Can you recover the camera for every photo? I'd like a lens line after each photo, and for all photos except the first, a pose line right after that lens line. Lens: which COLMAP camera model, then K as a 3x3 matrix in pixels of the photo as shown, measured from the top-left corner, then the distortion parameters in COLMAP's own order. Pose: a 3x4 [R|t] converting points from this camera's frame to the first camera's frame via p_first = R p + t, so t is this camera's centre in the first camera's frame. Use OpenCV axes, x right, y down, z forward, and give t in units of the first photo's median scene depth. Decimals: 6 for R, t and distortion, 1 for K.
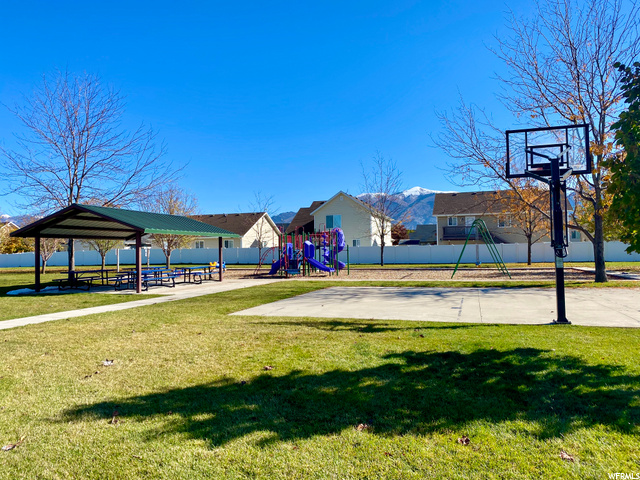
lens RADIAL K [[482.7, 0, 320.0], [0, 482.7, 240.0], [0, 0, 1]] dist [0.006943, -0.004328]
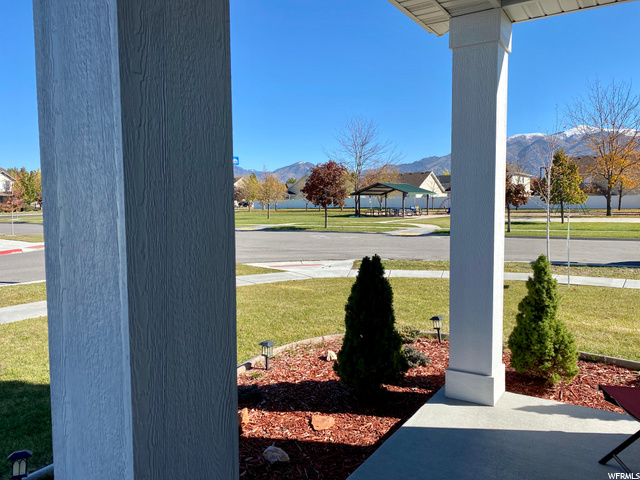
lens RADIAL K [[482.7, 0, 320.0], [0, 482.7, 240.0], [0, 0, 1]] dist [0.006943, -0.004328]
pose [[0.957782, 0.031005, -0.285820, -0.015504], [0.001201, 0.993727, 0.111823, -0.017918], [0.287494, -0.107445, 0.951737, -0.478942]]
